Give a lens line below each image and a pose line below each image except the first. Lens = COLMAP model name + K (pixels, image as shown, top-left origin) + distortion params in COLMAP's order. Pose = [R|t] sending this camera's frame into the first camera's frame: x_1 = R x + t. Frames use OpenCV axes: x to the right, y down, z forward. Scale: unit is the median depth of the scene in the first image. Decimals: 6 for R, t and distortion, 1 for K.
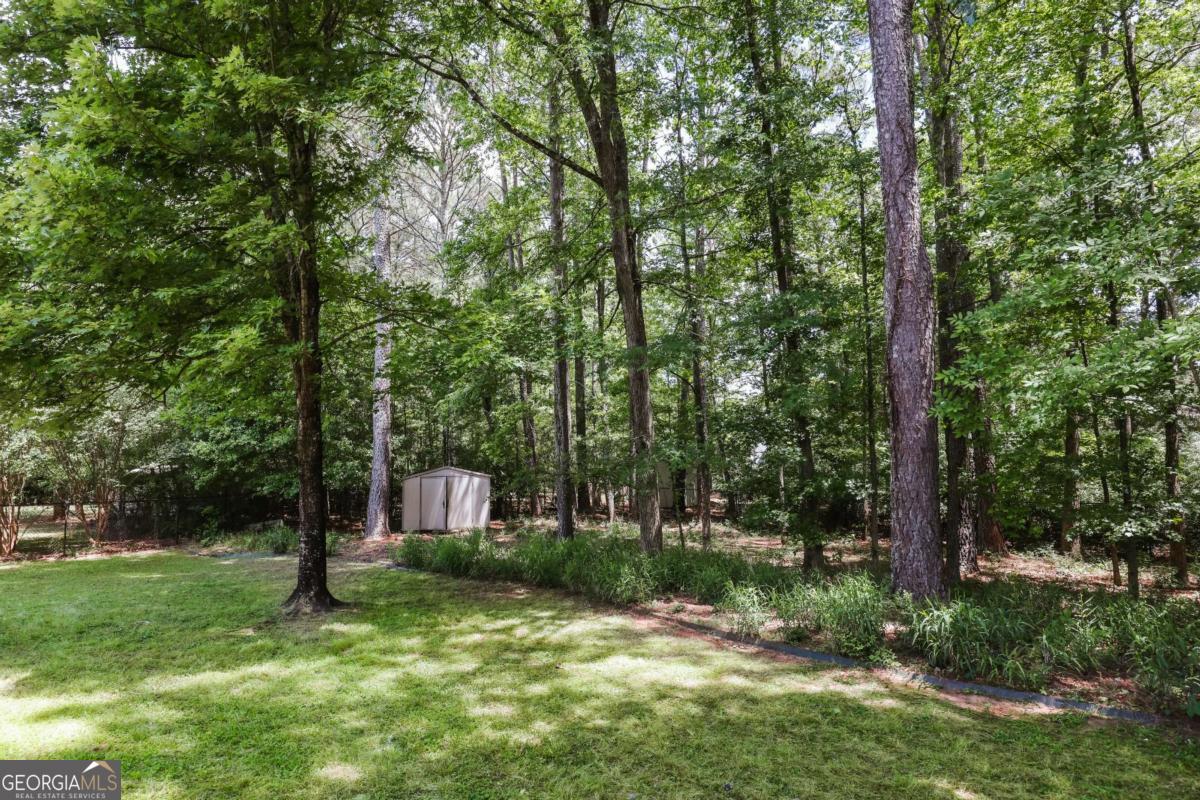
lens RADIAL K [[638.8, 0, 599.5], [0, 638.8, 400.6], [0, 0, 1]] dist [-0.006500, -0.002107]
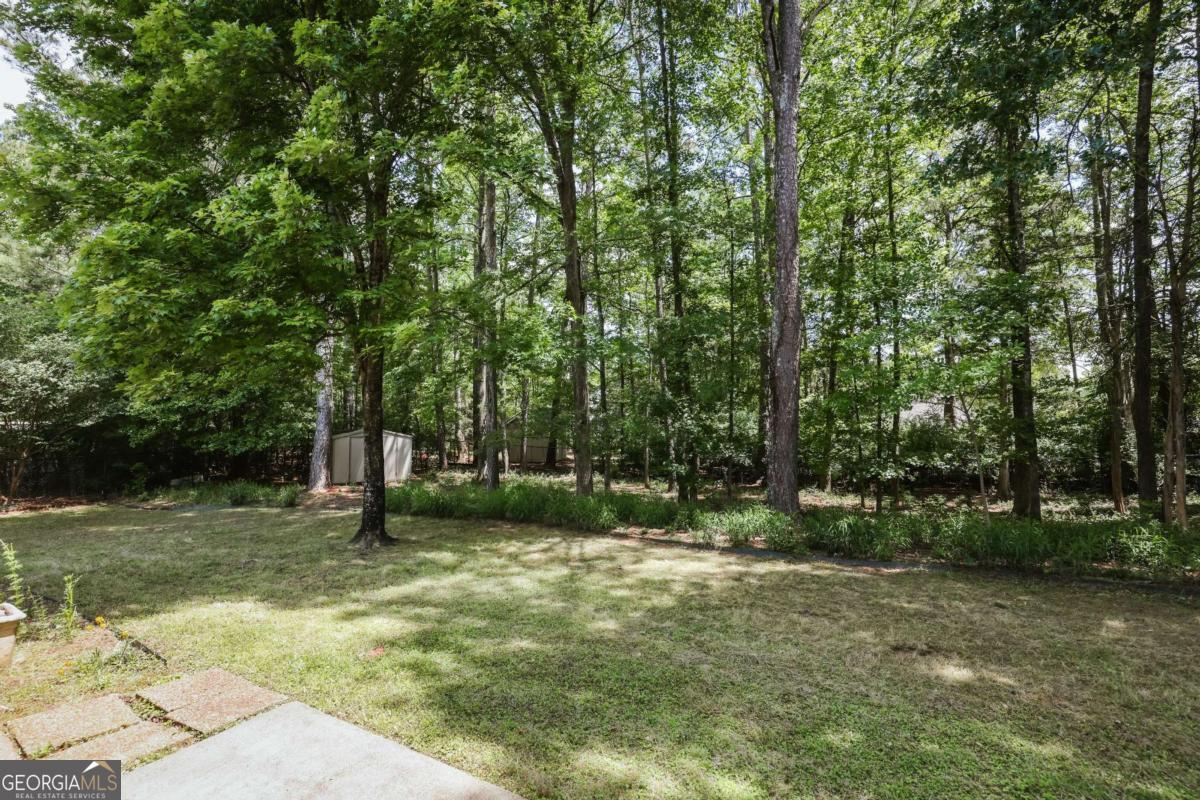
lens RADIAL K [[530.4, 0, 600.9], [0, 530.4, 400.4], [0, 0, 1]] dist [-0.003965, -0.000071]
pose [[0.953817, 0.030408, 0.298846, -0.163806], [-0.045578, 0.997995, 0.043923, -0.010307], [-0.296911, -0.055516, 0.953290, -0.052234]]
